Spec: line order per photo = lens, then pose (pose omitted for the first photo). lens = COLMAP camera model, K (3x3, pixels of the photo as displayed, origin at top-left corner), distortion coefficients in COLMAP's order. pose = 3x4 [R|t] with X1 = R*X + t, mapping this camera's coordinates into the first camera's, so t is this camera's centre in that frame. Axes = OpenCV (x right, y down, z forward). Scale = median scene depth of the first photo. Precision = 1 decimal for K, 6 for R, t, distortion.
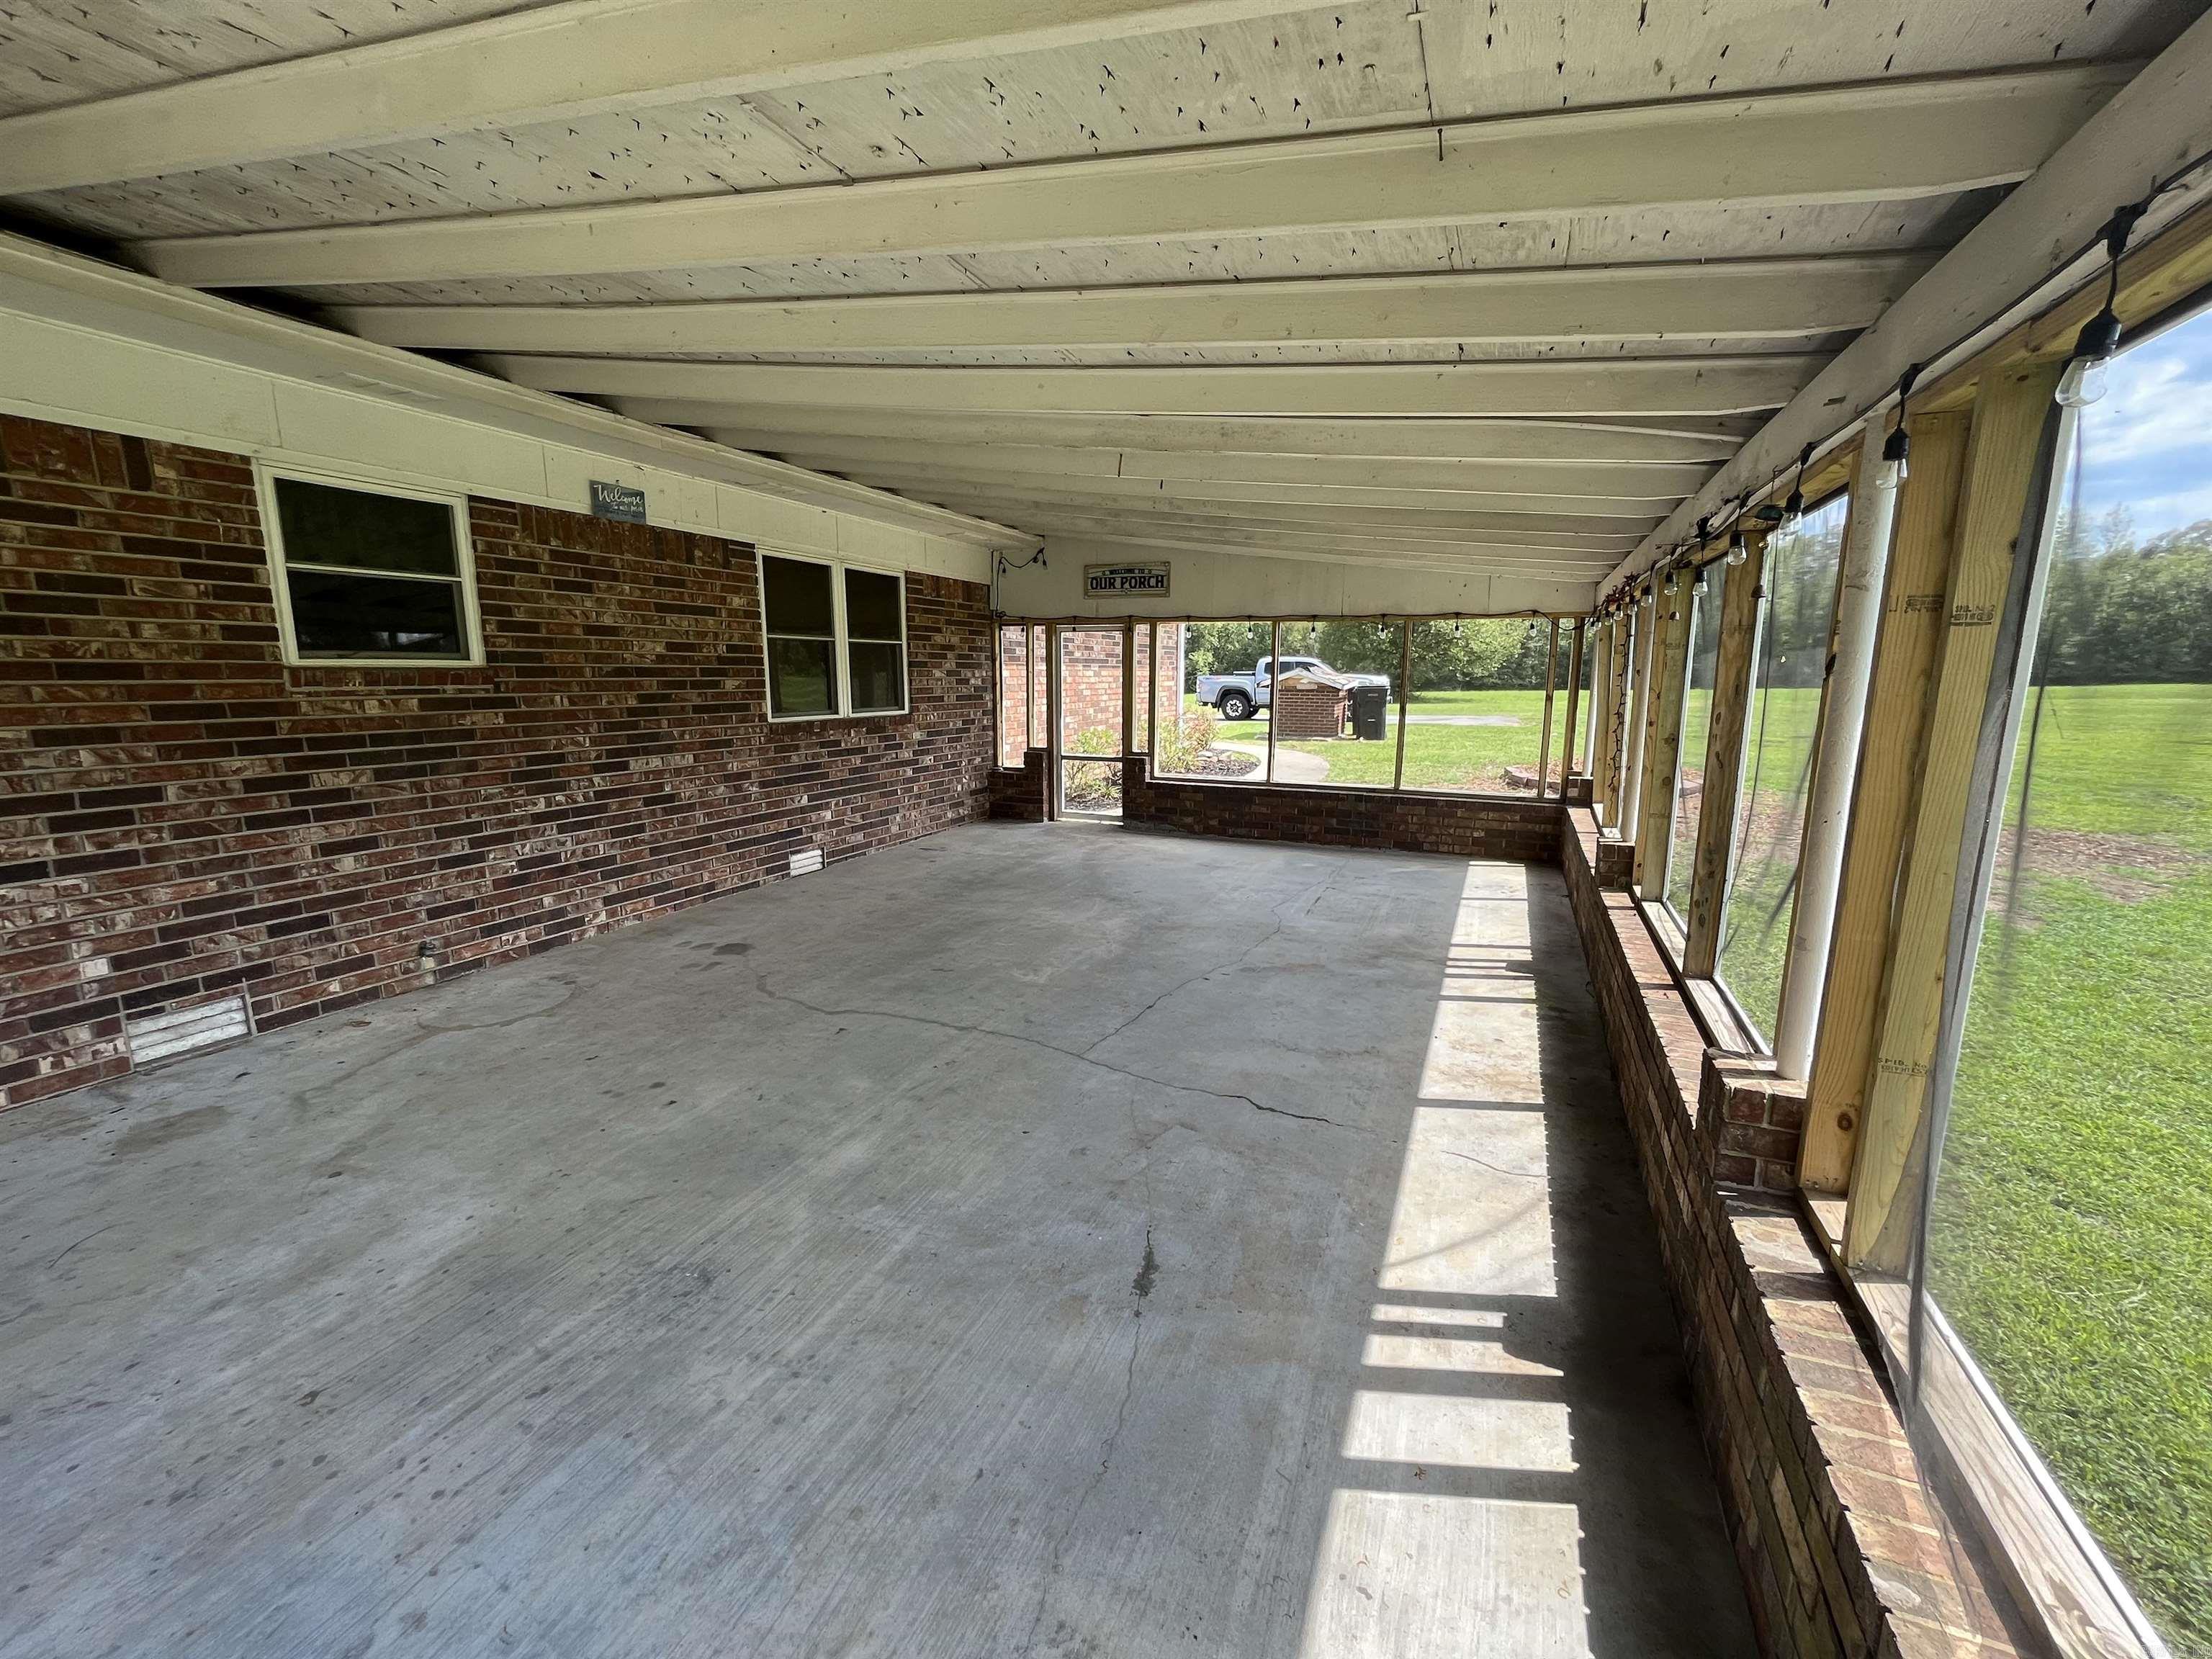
lens RADIAL K [[893.9, 0, 1105.7], [0, 893.9, 827.5], [0, 0, 1]] dist [-0.000867, 0.000446]
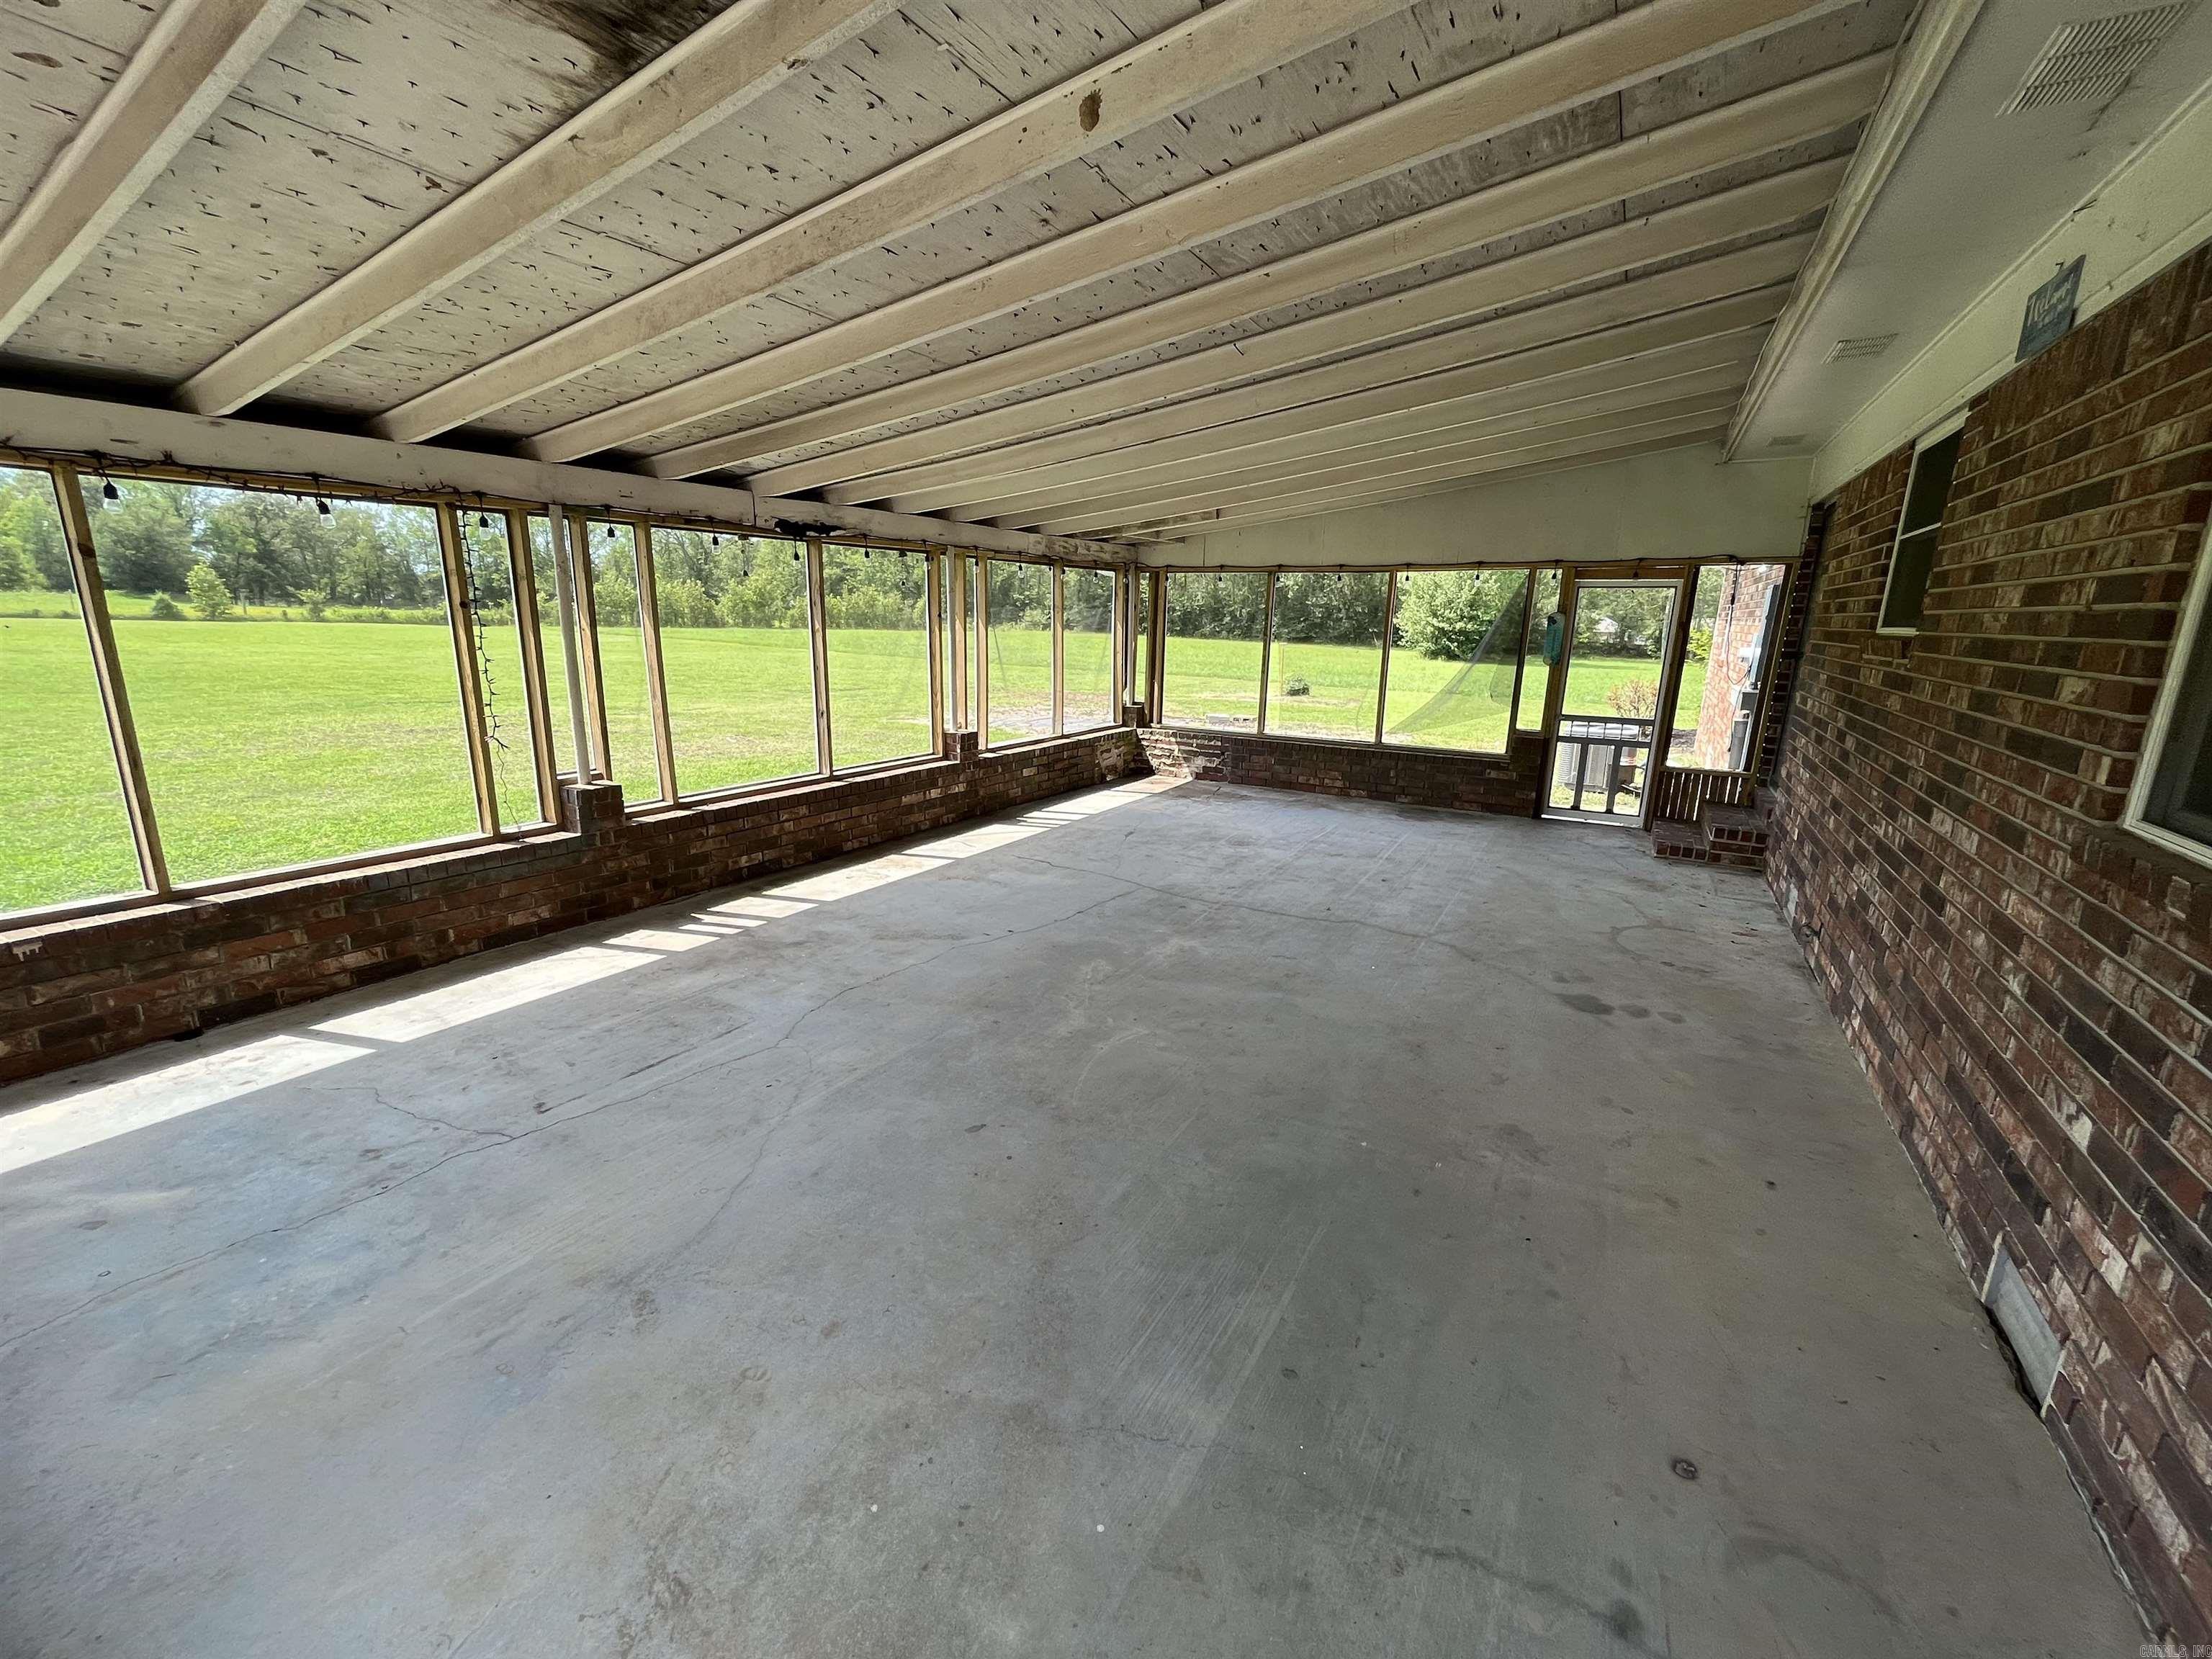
lens RADIAL K [[893.9, 0, 1104.6], [0, 893.9, 822.8], [0, 0, 1]] dist [-0.000867, 0.000446]
pose [[-0.993651, -0.045732, 0.102788, -0.081182], [-0.001352, 0.918440, 0.395558, -0.301715], [-0.112494, 0.392907, -0.912671, 1.657913]]
